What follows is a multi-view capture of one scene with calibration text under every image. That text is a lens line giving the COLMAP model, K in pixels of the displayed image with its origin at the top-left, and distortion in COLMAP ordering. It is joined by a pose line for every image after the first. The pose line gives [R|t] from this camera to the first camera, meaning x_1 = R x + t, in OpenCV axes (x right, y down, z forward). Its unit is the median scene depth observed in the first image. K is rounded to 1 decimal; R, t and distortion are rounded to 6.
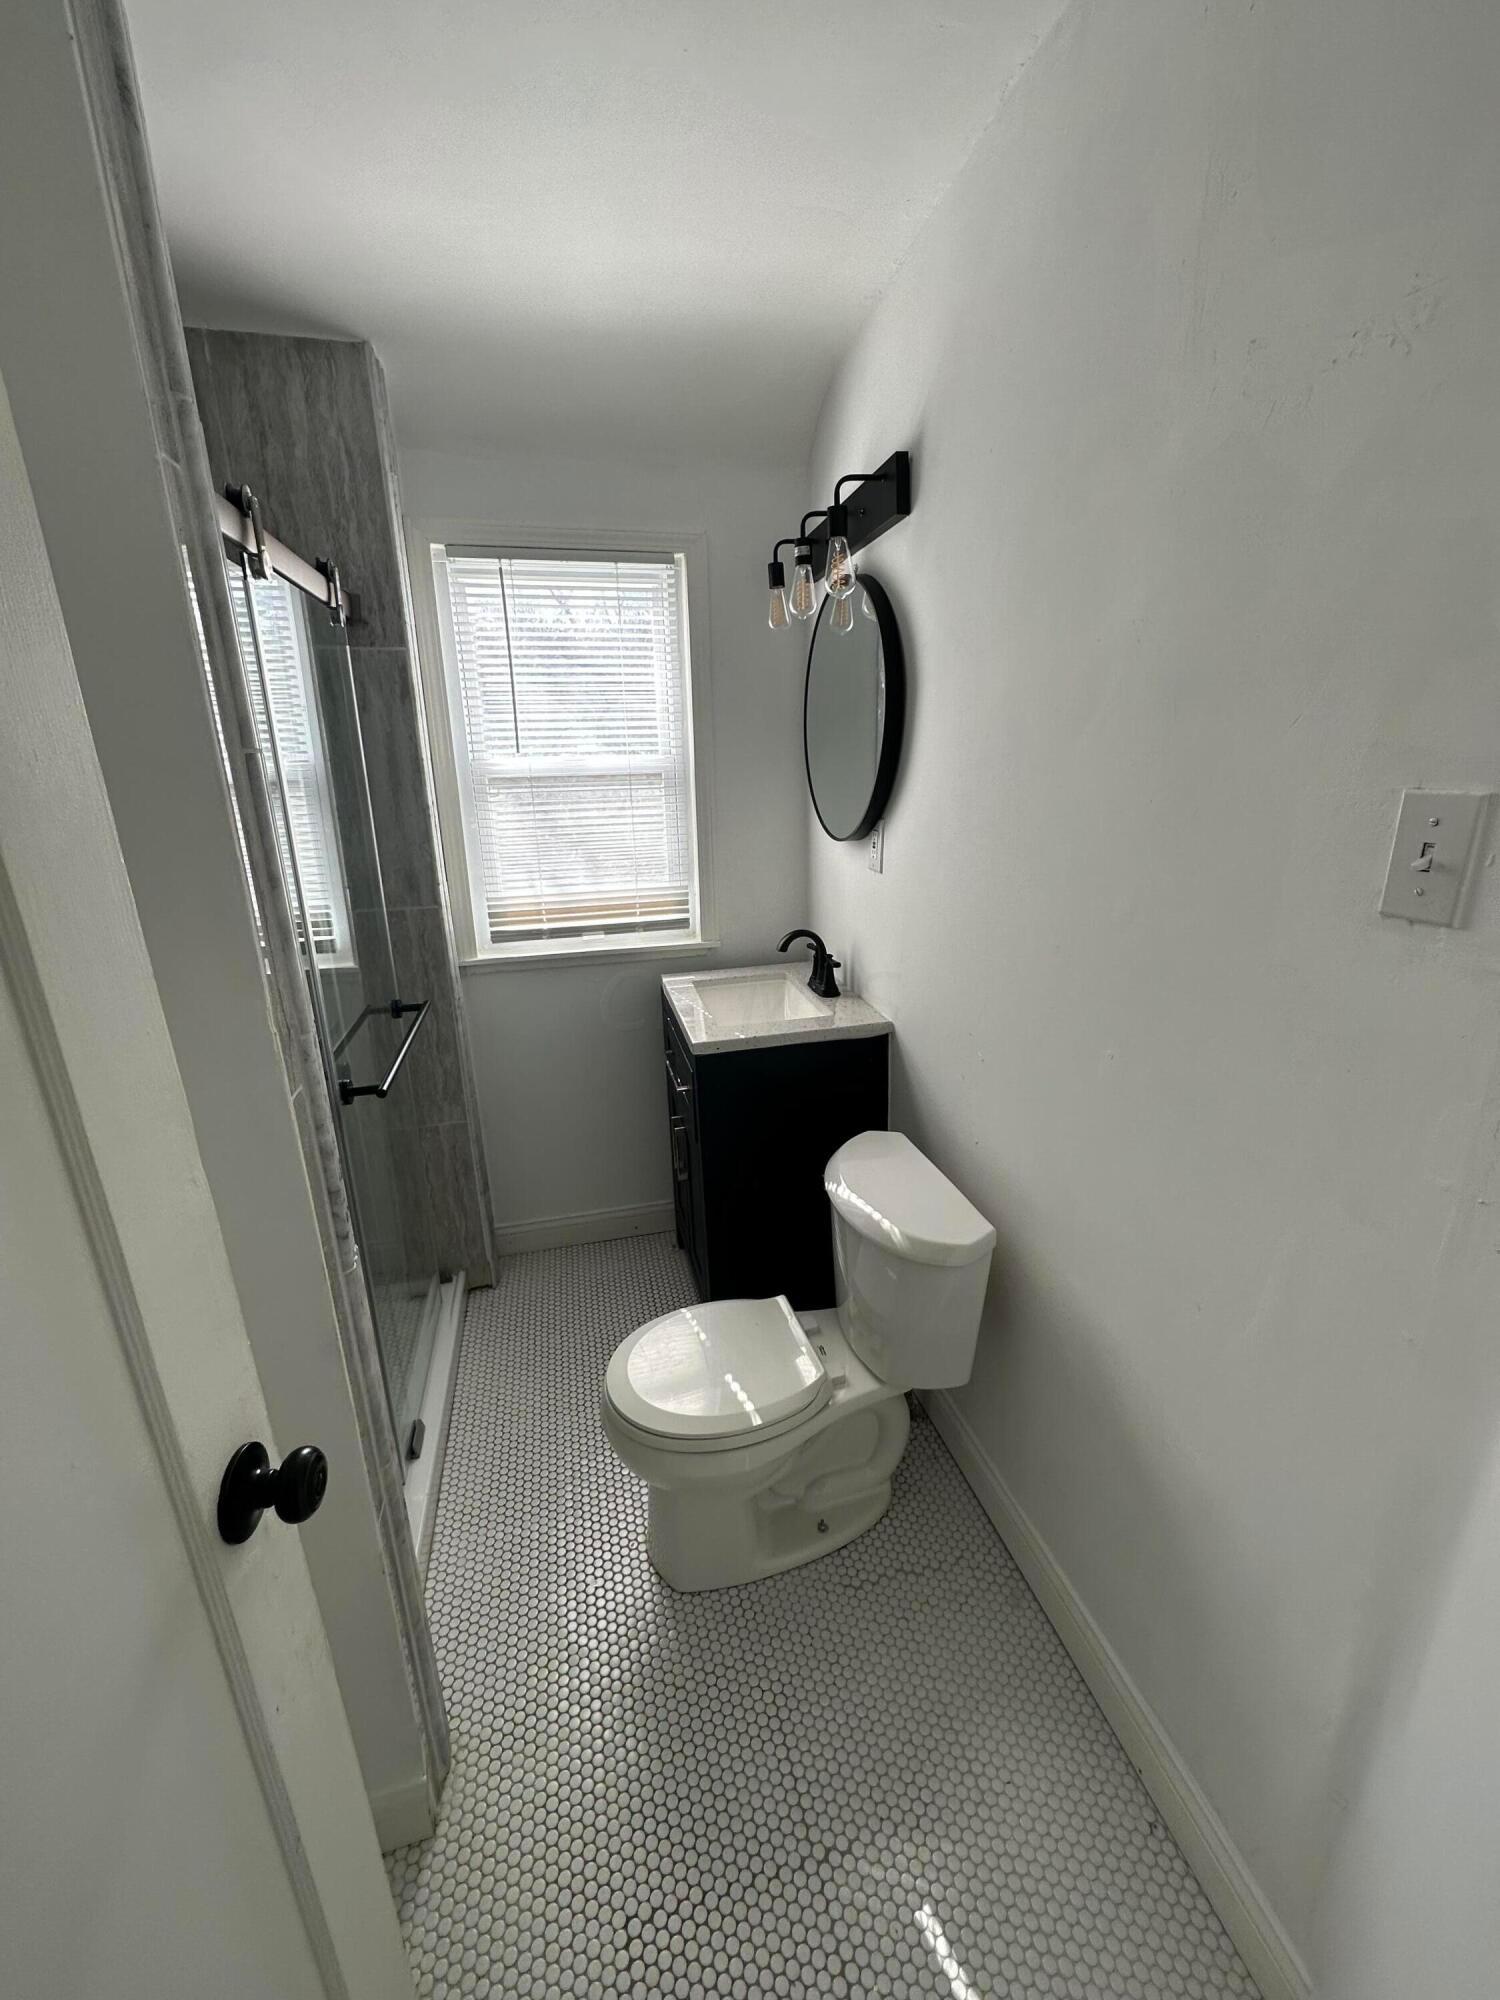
lens RADIAL K [[796.8, 0, 750.0], [0, 796.8, 1000.0], [0, 0, 1]] dist [0.000328, -0.000203]
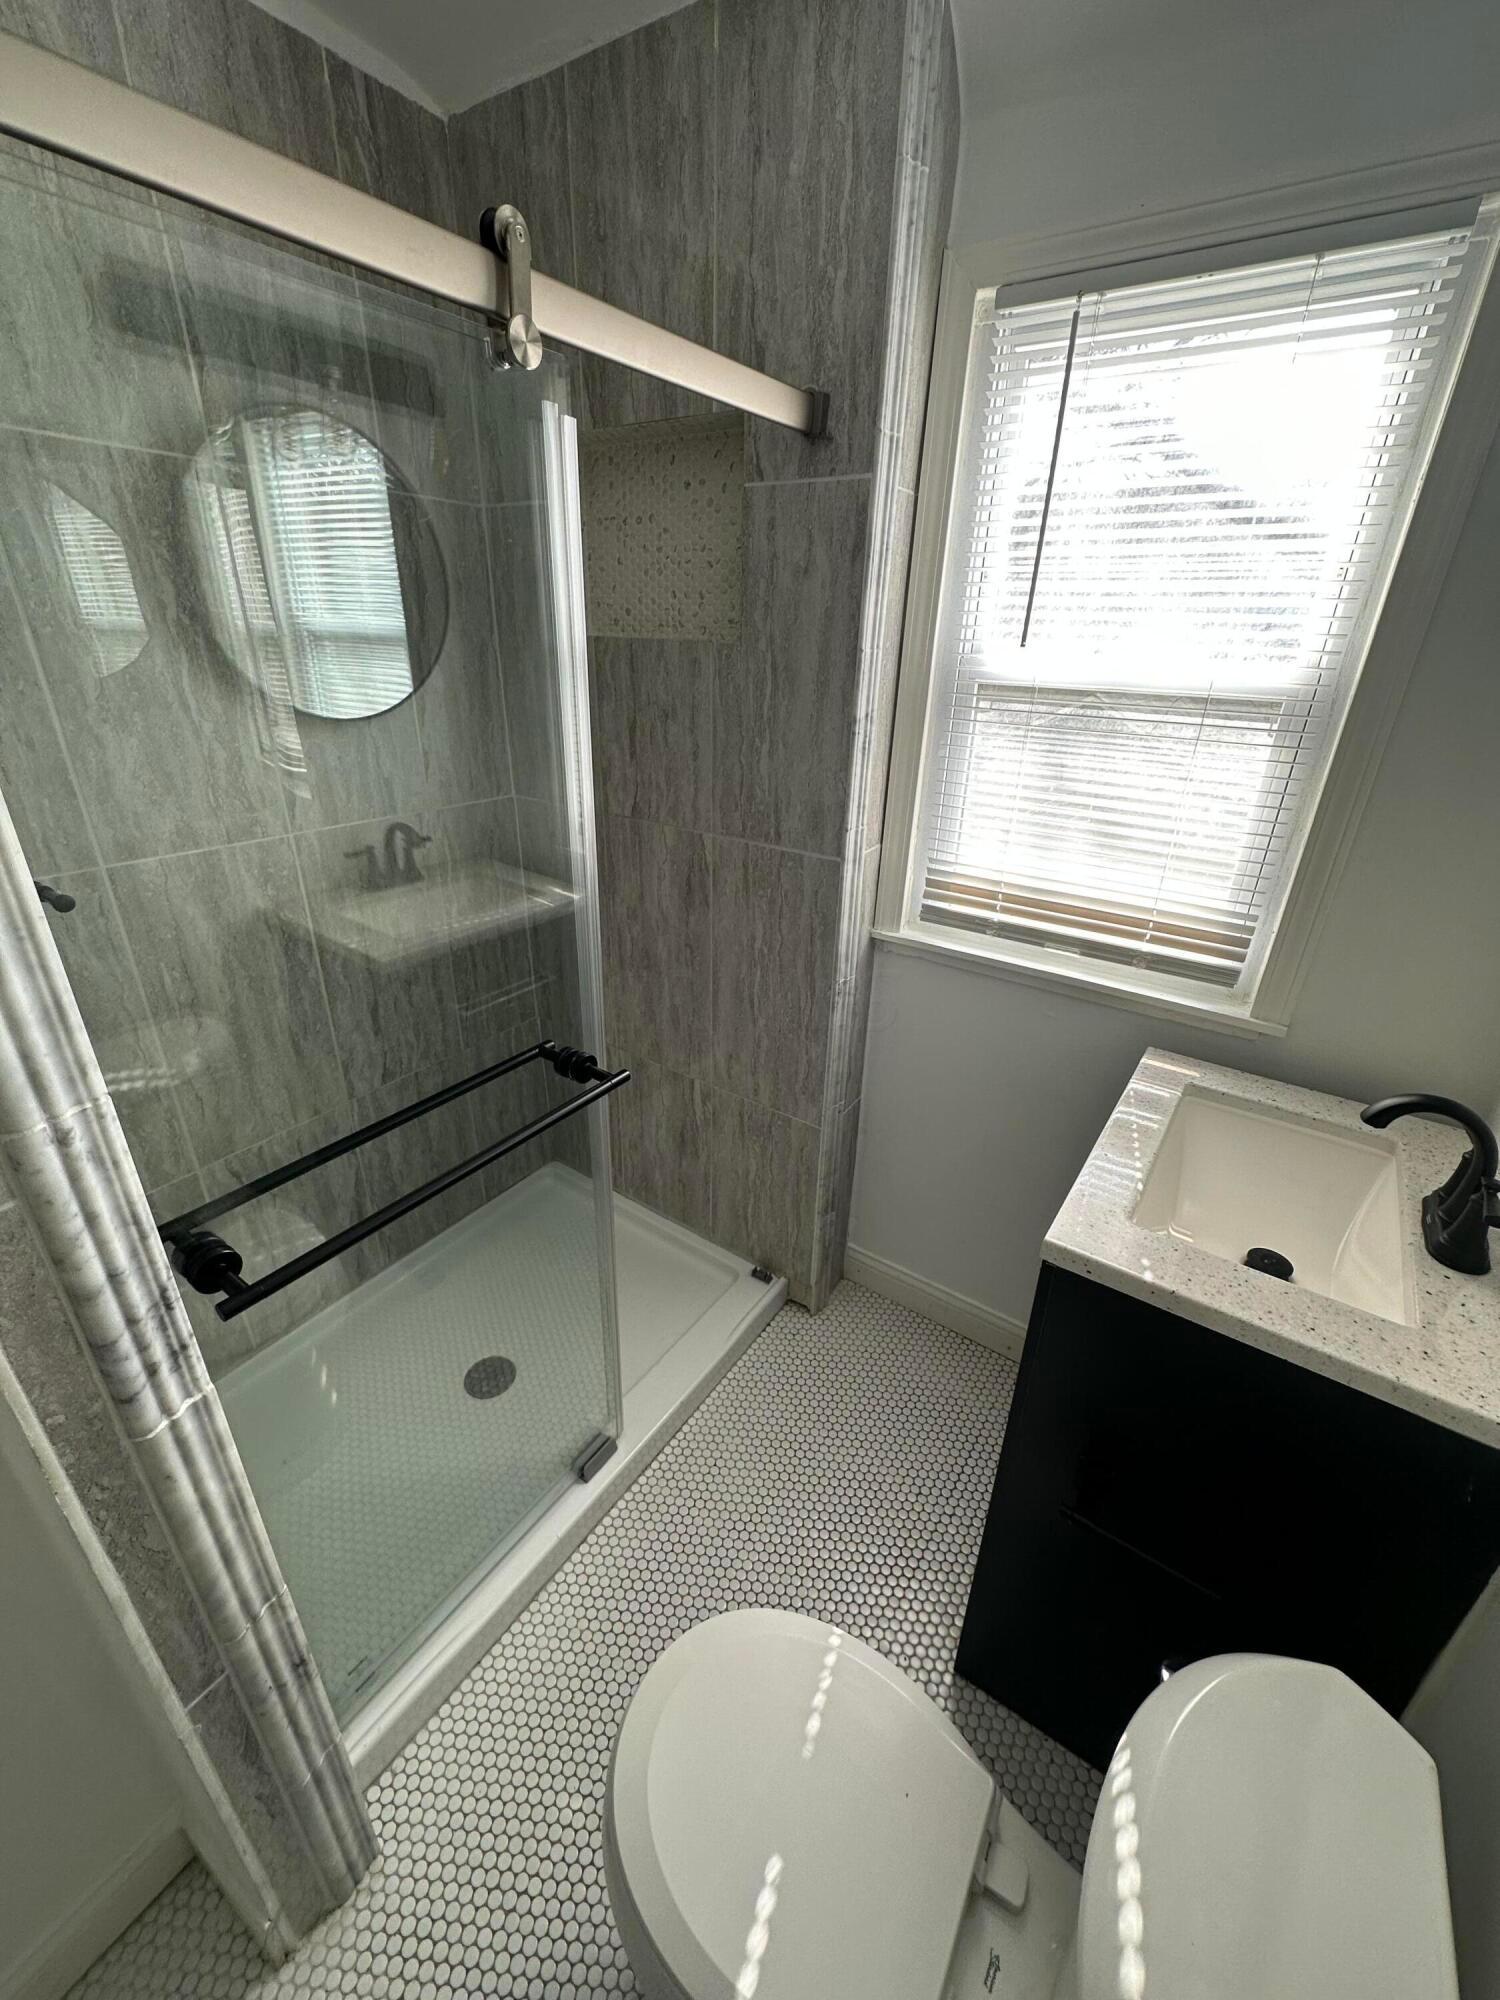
lens RADIAL K [[796.8, 0, 750.0], [0, 796.8, 1000.0], [0, 0, 1]] dist [0.000328, -0.000203]
pose [[0.667522, 0.349999, -0.657203, 0.072981], [-0.259390, 0.936655, 0.235360, -0.134293], [0.697947, 0.013364, 0.716024, 0.381242]]
